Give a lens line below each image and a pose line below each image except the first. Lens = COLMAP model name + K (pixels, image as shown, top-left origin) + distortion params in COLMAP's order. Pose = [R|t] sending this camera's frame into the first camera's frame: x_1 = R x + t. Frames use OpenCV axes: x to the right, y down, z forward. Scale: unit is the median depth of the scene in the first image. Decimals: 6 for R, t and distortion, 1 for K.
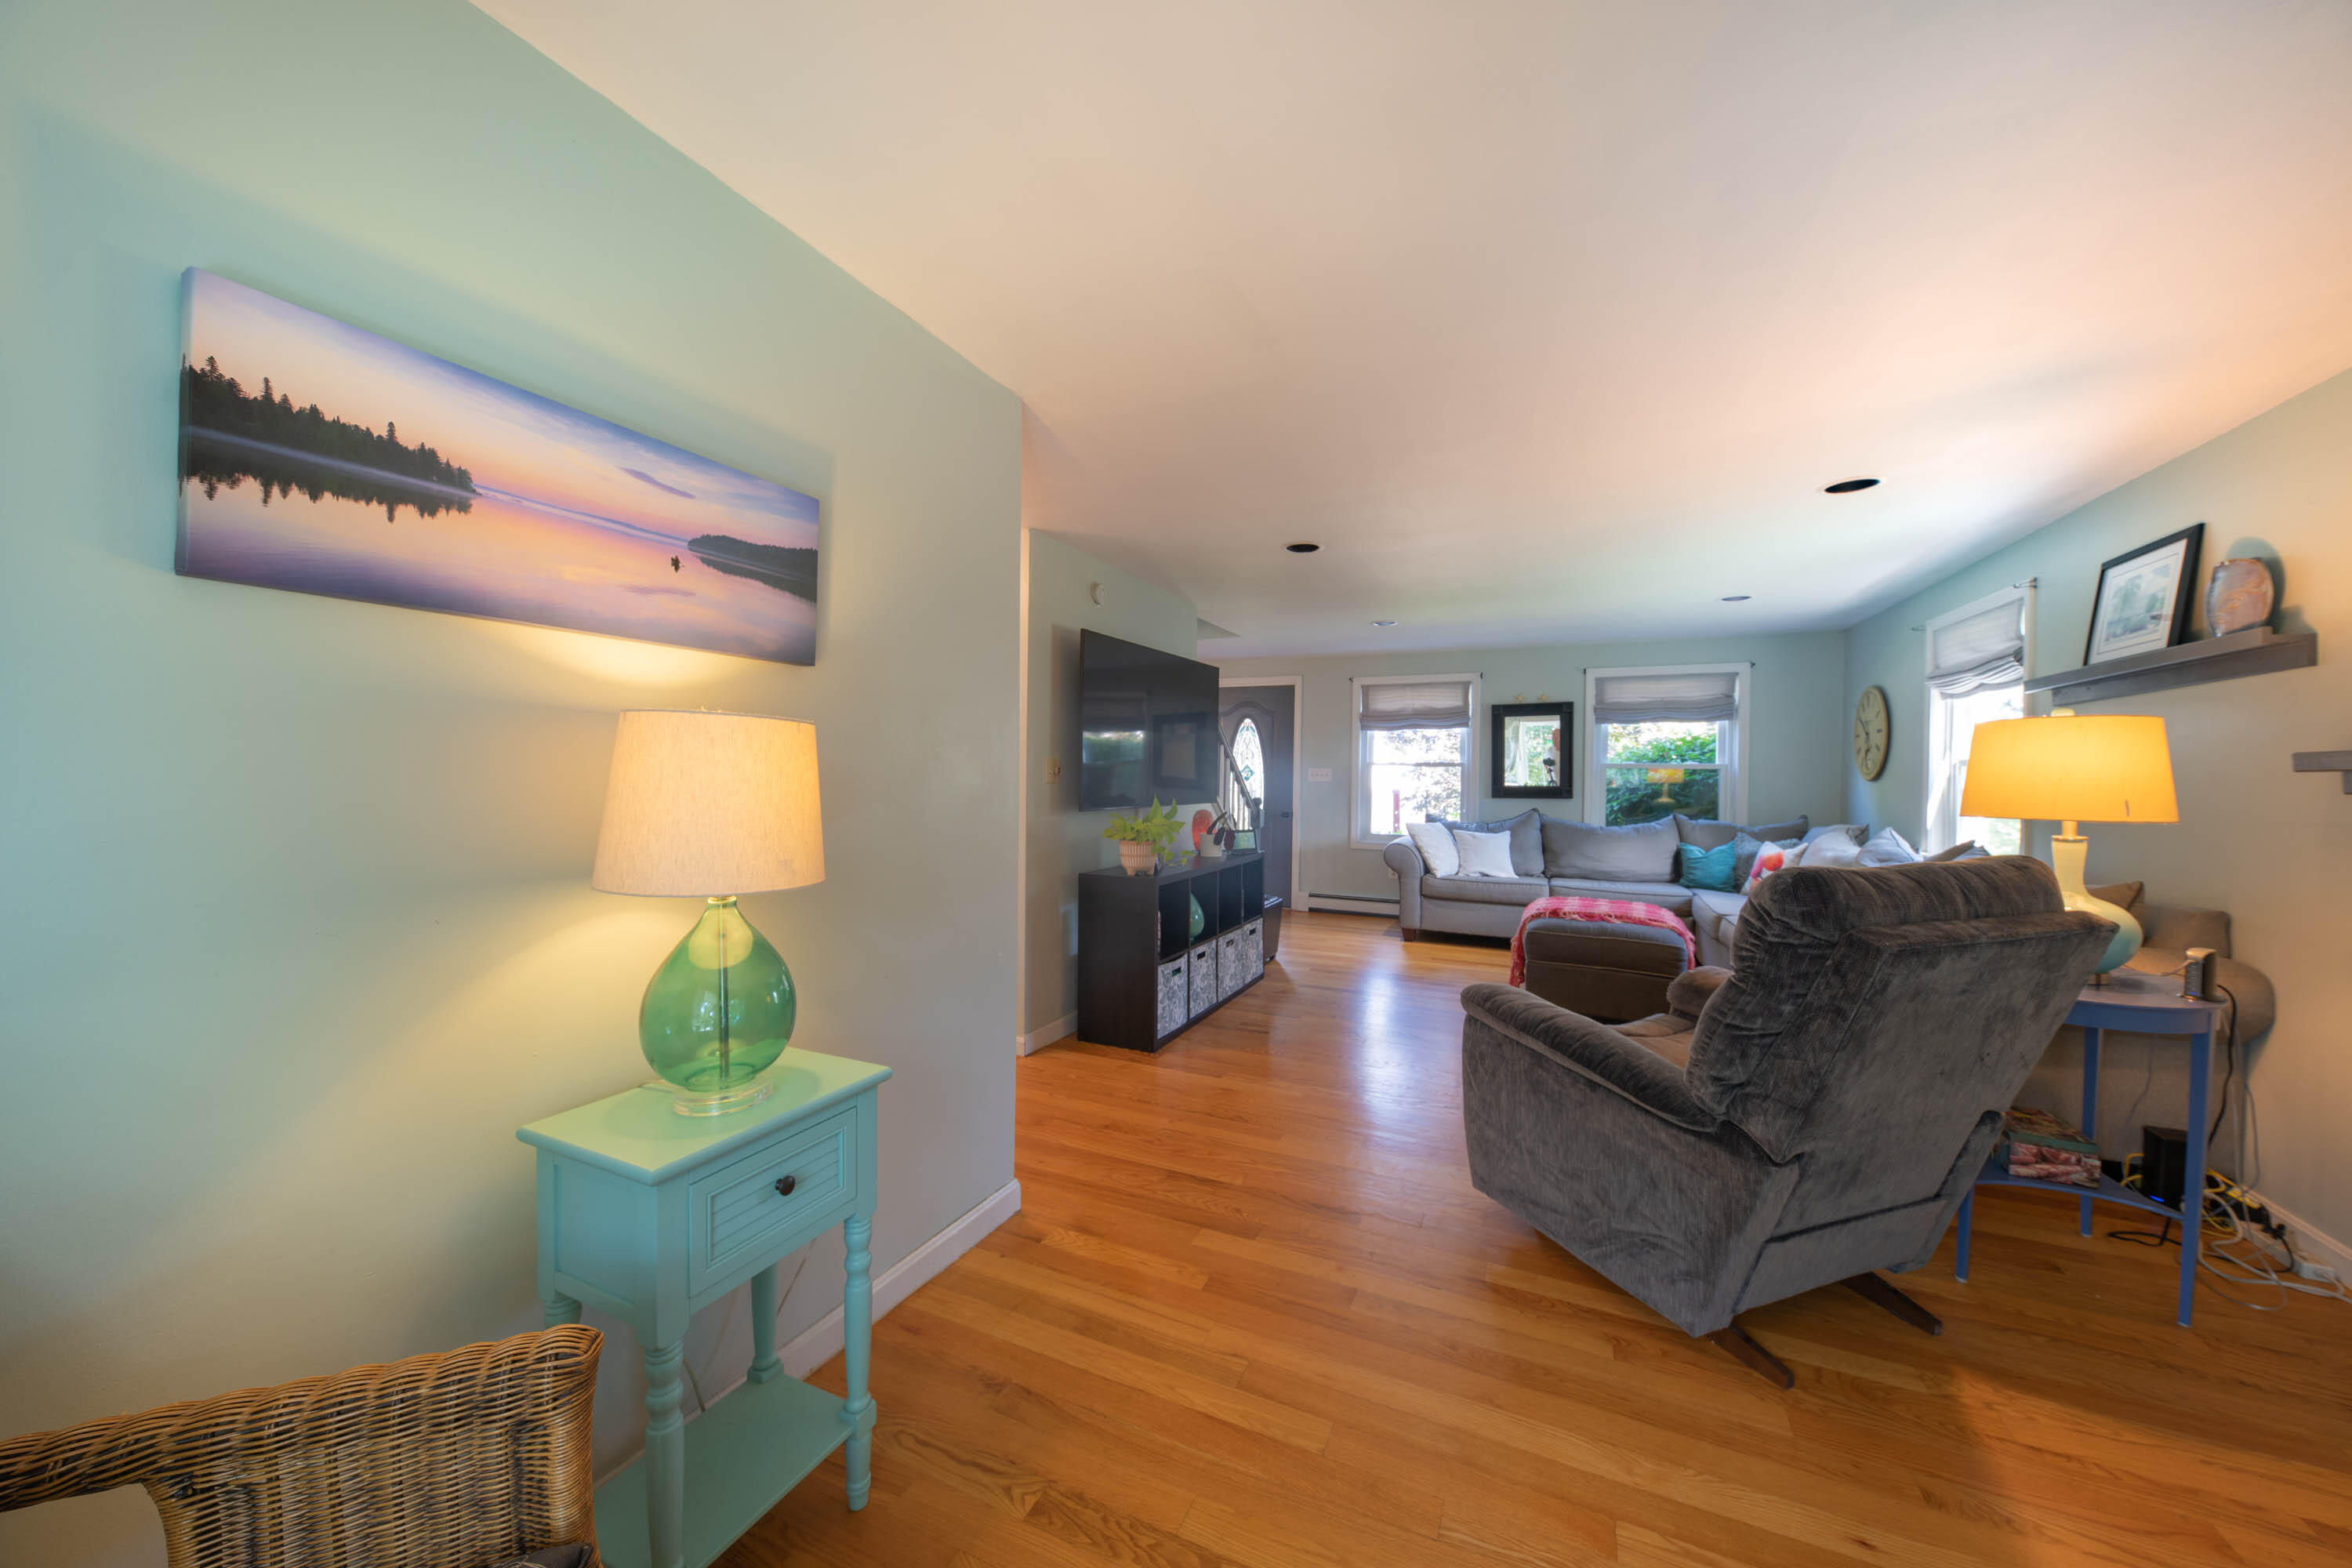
lens RADIAL K [[805.4, 0, 1184.2], [0, 805.4, 780.7], [0, 0, 1]] dist [0.013248, -0.008071]
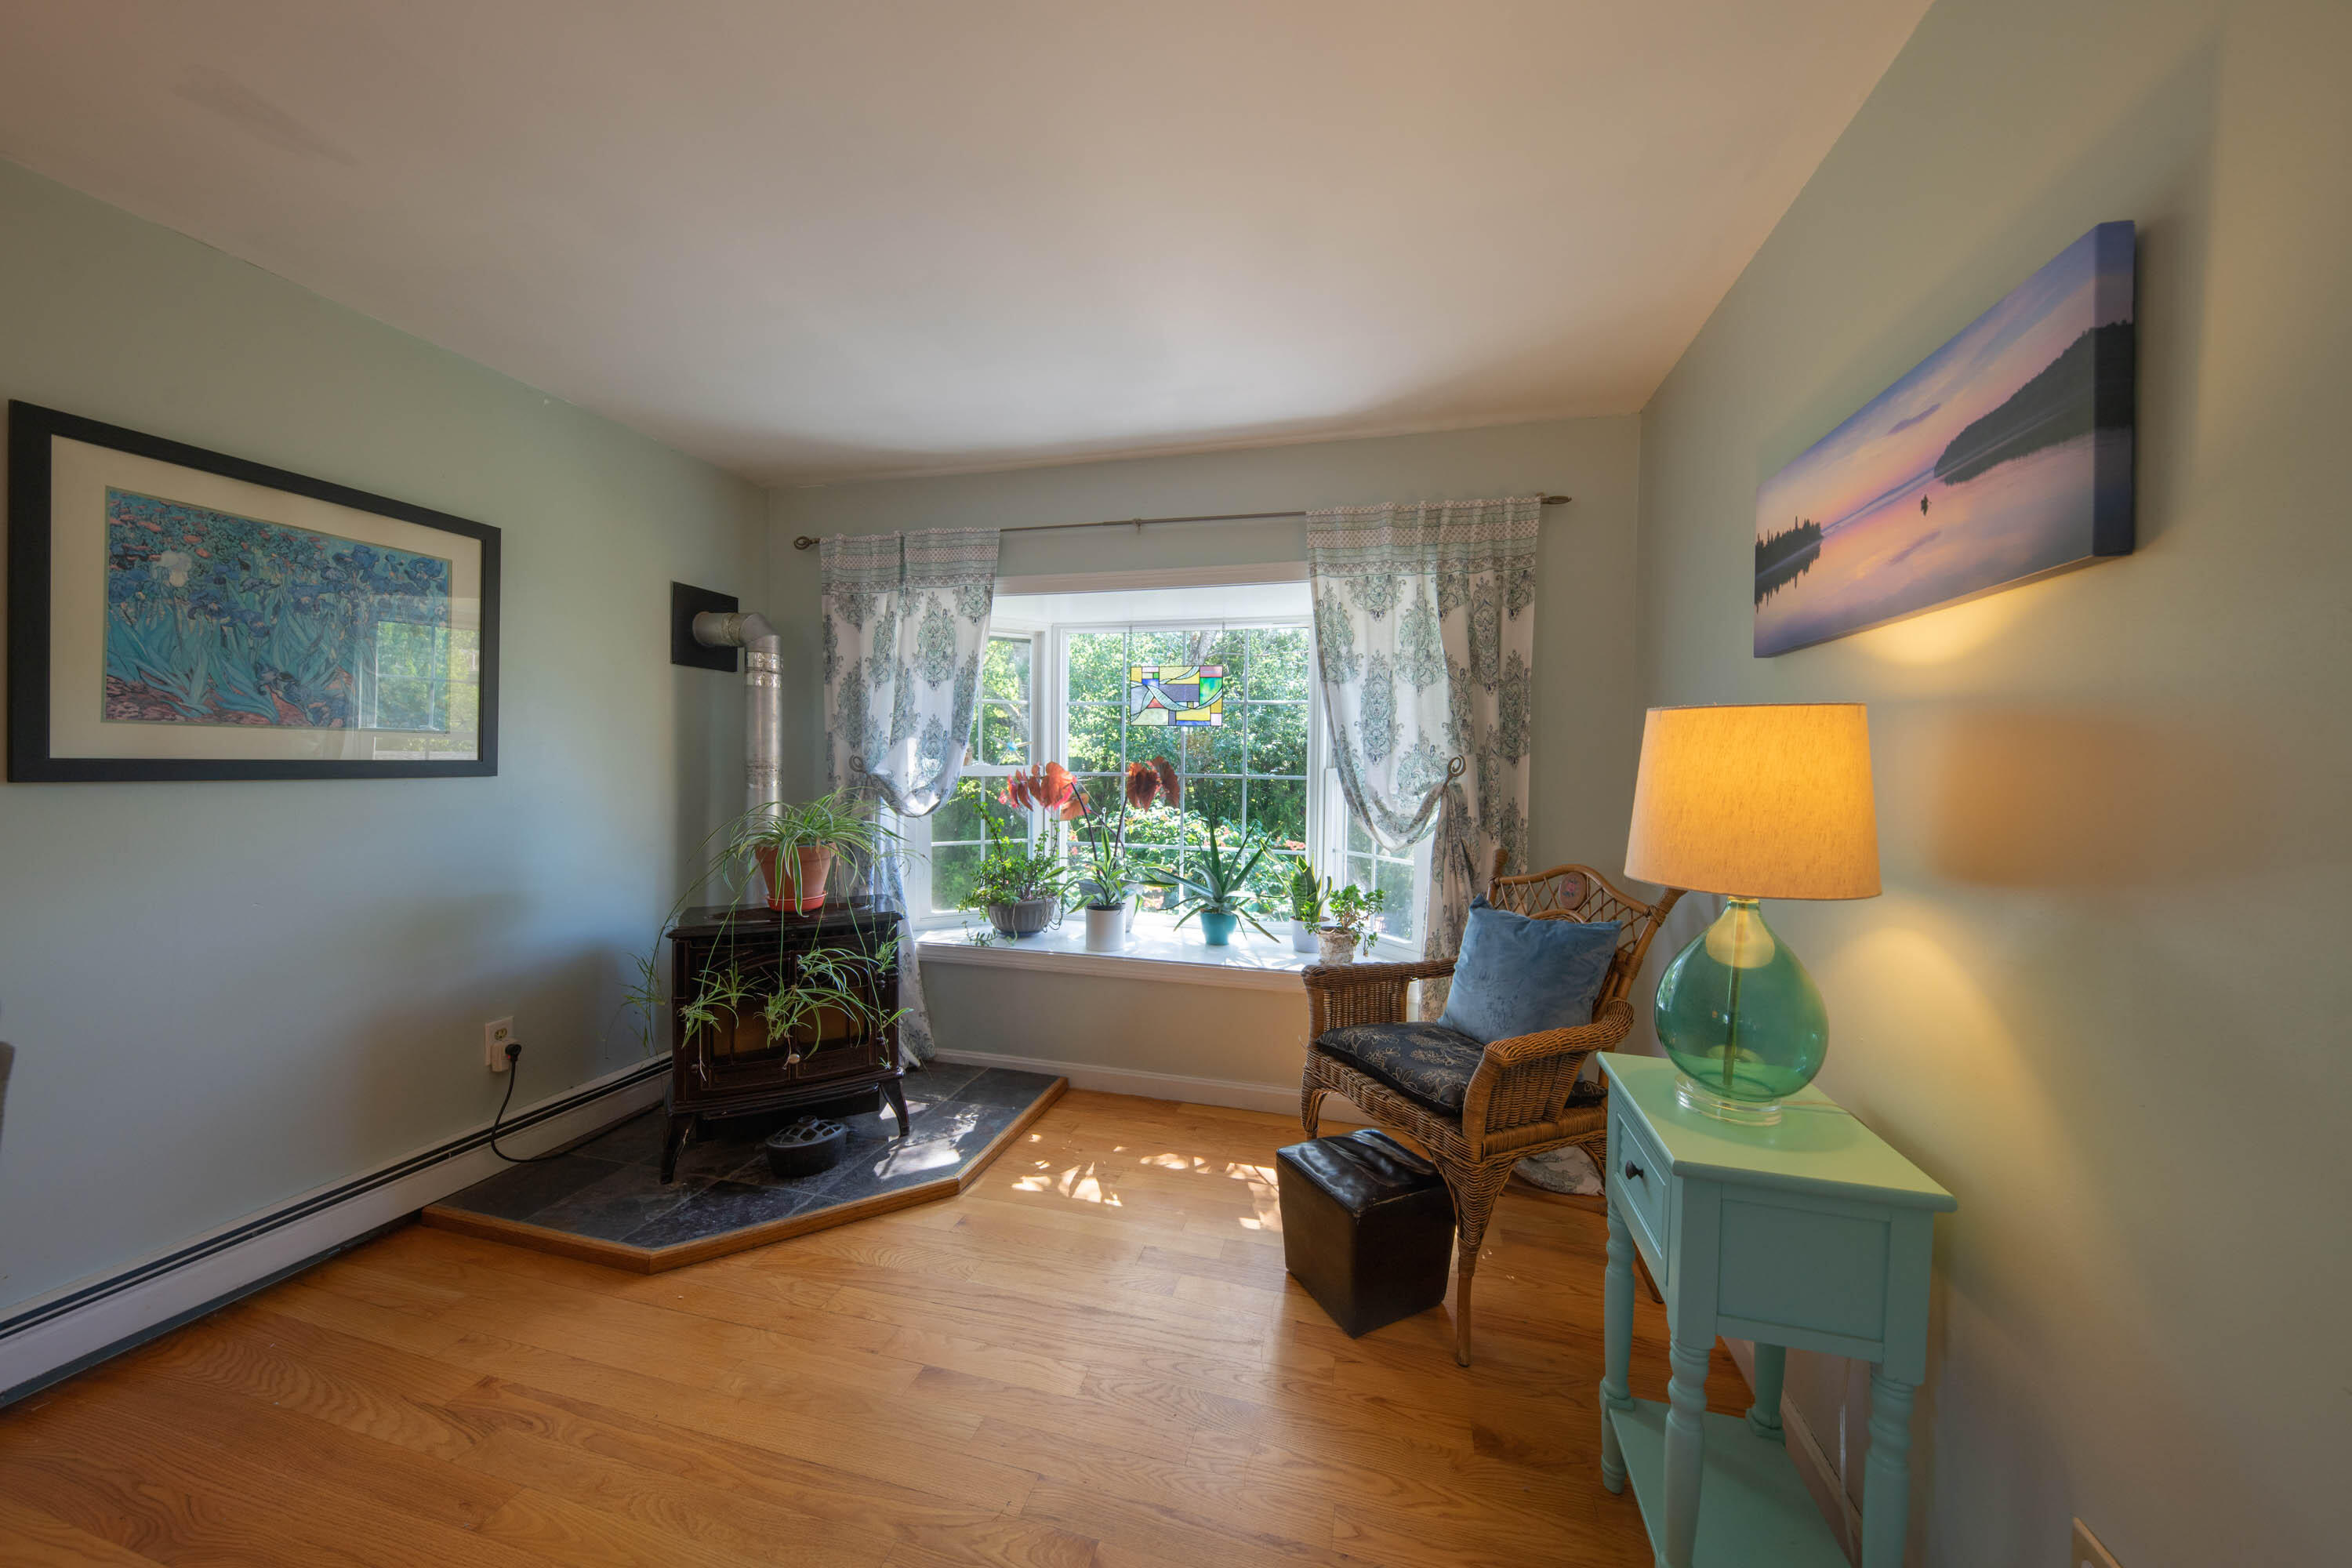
lens RADIAL K [[805.4, 0, 1184.2], [0, 805.4, 780.7], [0, 0, 1]] dist [0.013248, -0.008071]
pose [[-0.982295, -0.003273, -0.187312, 0.227525], [-0.008579, 0.999584, 0.027526, -0.012551], [0.187144, 0.028646, -0.981915, 1.598686]]
